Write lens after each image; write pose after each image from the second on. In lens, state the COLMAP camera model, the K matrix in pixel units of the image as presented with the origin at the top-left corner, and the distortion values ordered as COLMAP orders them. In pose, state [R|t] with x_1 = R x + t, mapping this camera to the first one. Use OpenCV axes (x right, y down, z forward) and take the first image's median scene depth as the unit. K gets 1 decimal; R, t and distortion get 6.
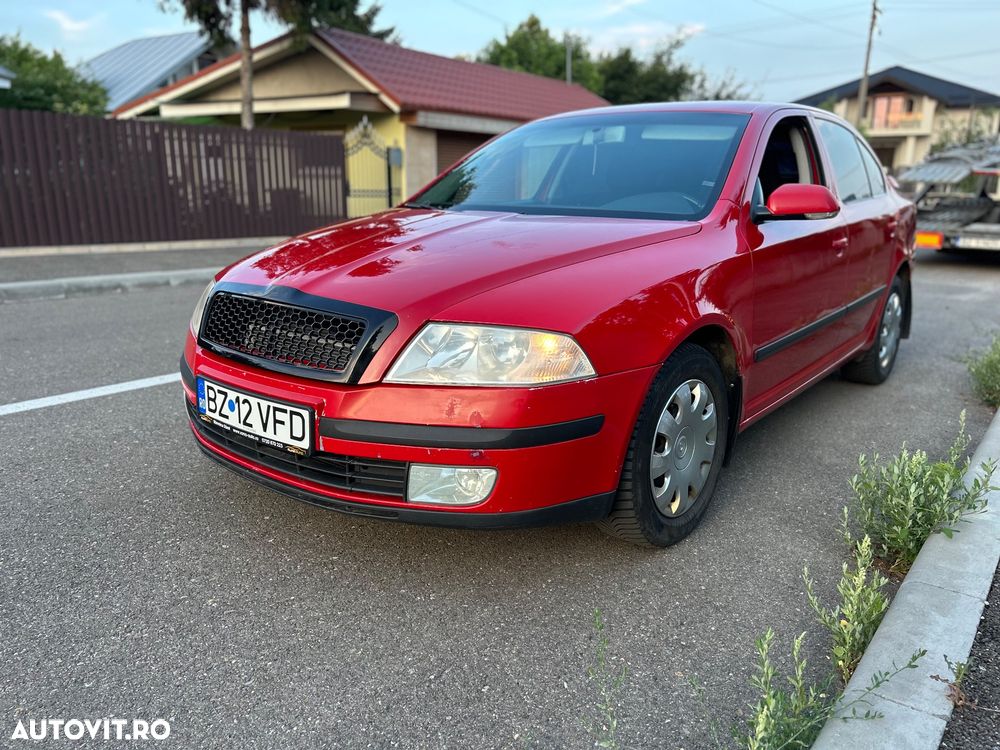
lens RADIAL K [[762.6, 0, 500.0], [0, 762.6, 375.0], [0, 0, 1]] dist [0.066383, -0.061156]
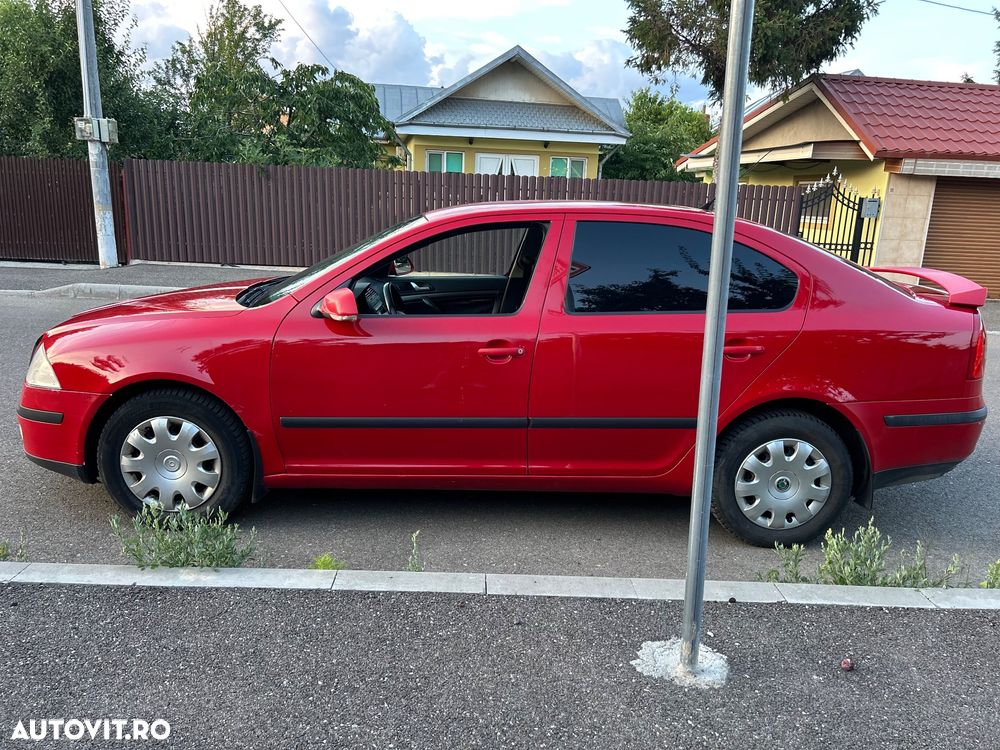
lens RADIAL K [[762.6, 0, 500.0], [0, 762.6, 375.0], [0, 0, 1]] dist [0.066383, -0.061156]
pose [[0.641240, 0.191558, -0.743045, 0.311694], [-0.218046, 0.973909, 0.062903, -0.054059], [0.735708, 0.121682, 0.666278, 0.090311]]
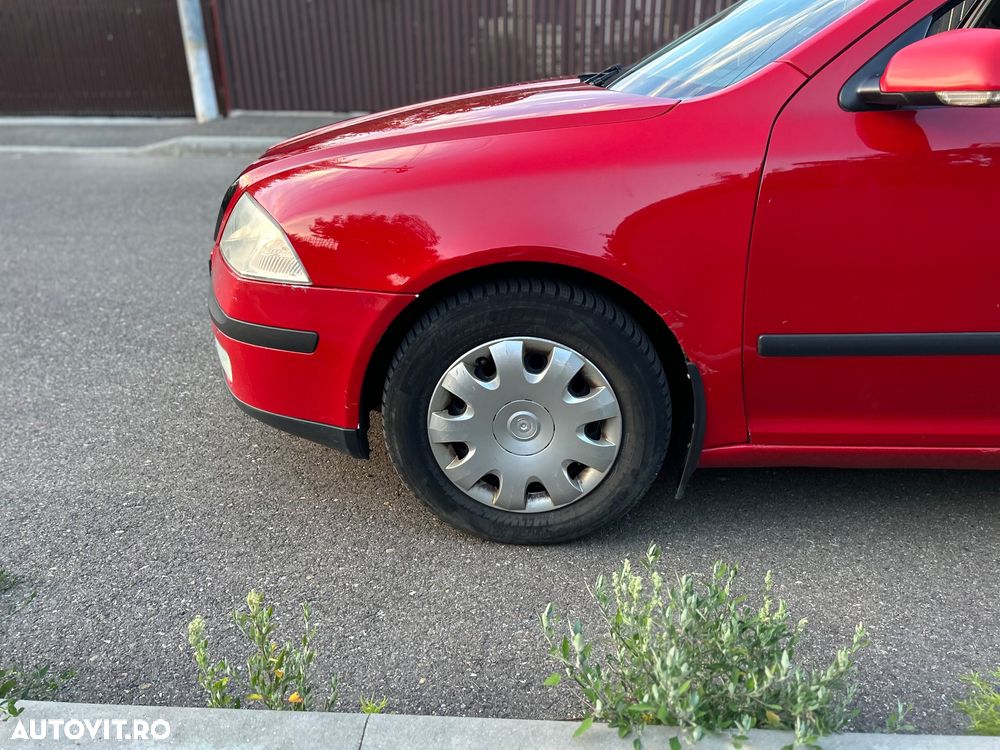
lens RADIAL K [[755.6, 0, 494.9], [0, 755.6, 373.7], [0, 0, 1]] dist [0.059956, -0.069512]
pose [[0.583601, 0.309554, -0.750724, 0.140310], [-0.187496, 0.950877, 0.246329, -0.023468], [0.790098, -0.003000, 0.612973, 0.101898]]
